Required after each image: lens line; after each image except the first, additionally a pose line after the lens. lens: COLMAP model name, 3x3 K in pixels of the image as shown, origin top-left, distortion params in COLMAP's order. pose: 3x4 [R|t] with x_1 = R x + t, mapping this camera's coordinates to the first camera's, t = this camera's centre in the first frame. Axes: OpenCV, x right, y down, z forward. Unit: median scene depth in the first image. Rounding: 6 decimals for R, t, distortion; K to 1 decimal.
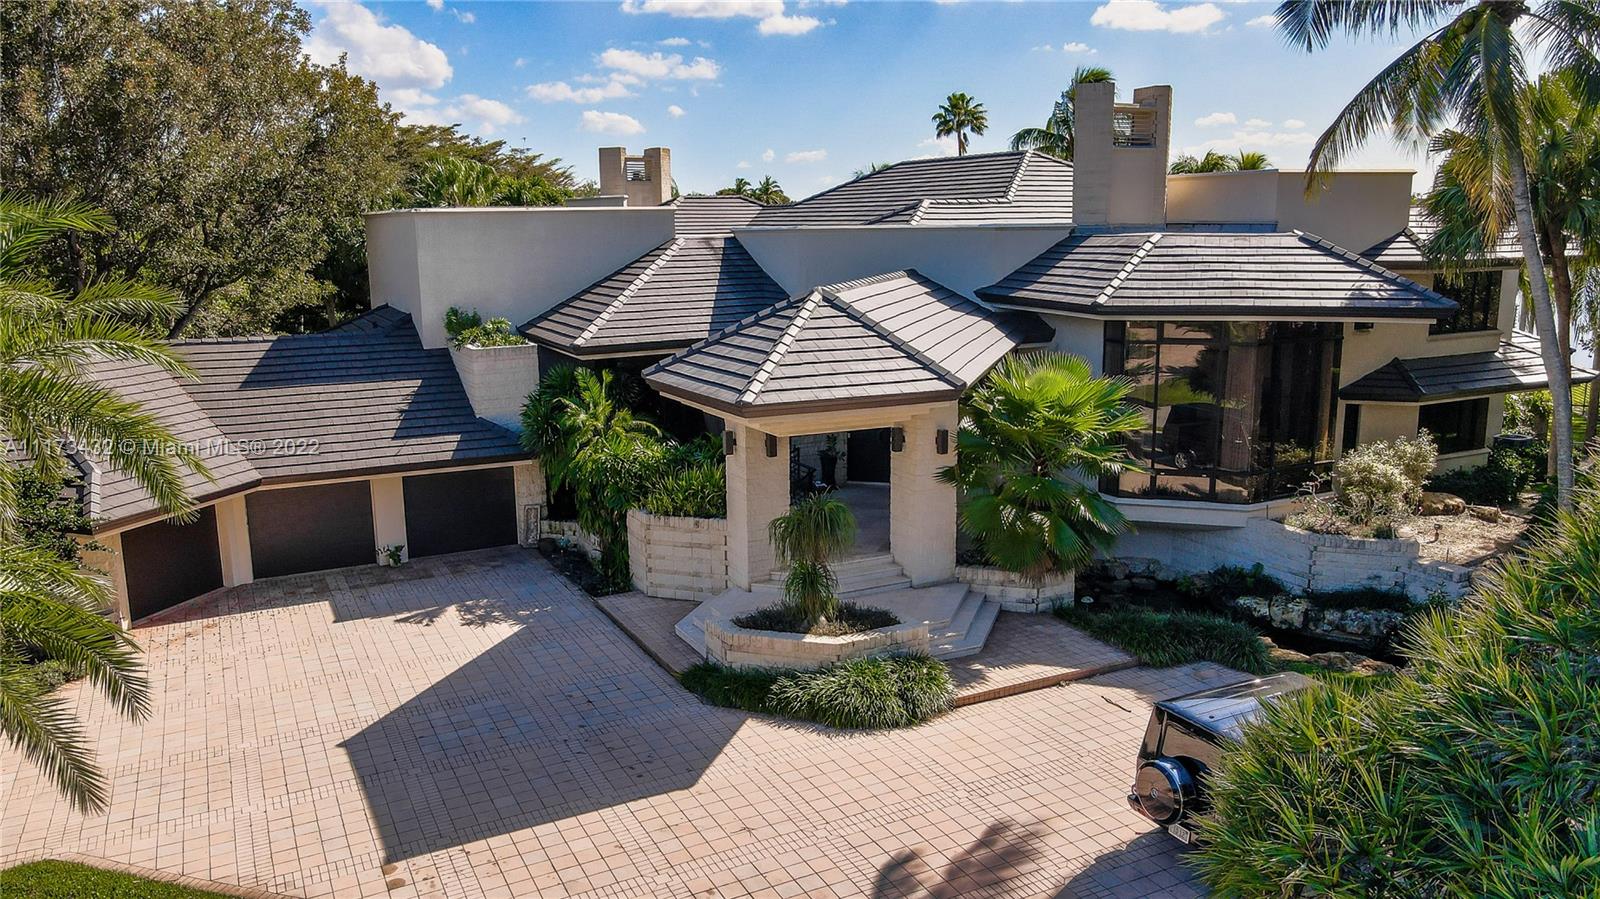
lens RADIAL K [[1157.1, 0, 800.0], [0, 1157.1, 449.5], [0, 0, 1]] dist [0.002604, 0.004533]
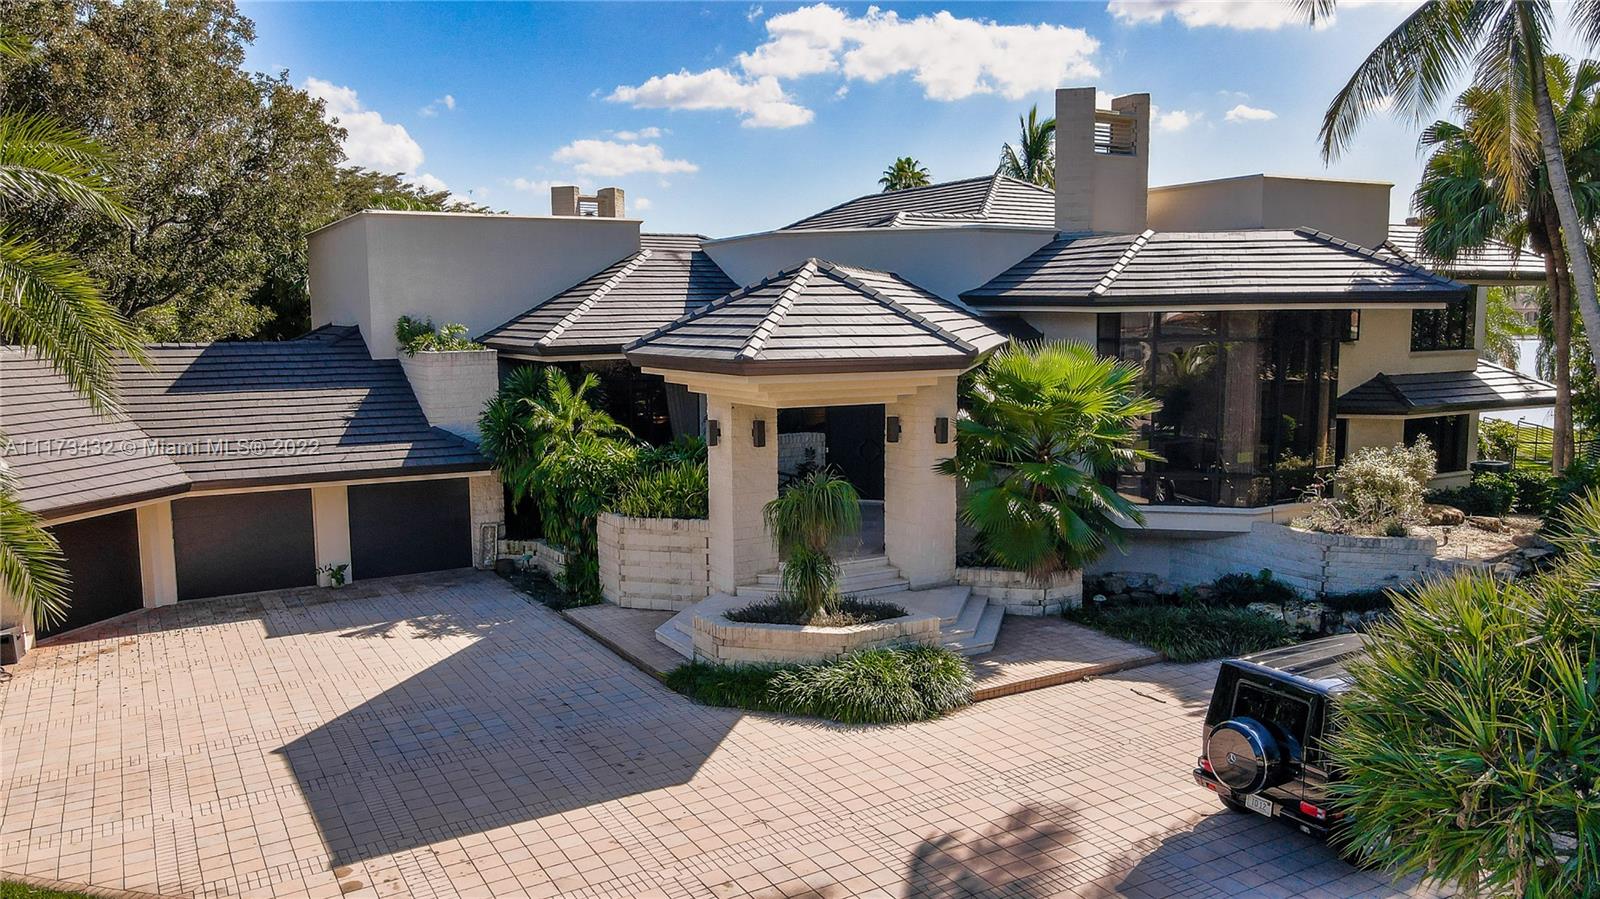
lens RADIAL K [[1160.0, 0, 800.0], [0, 1160.0, 449.5], [0, 0, 1]] dist [0.007328, -0.000089]
pose [[0.998534, -0.004514, 0.053932, -0.040641], [0.008473, 0.997265, -0.073420, 0.074029], [-0.053453, 0.073770, 0.995842, 0.071157]]
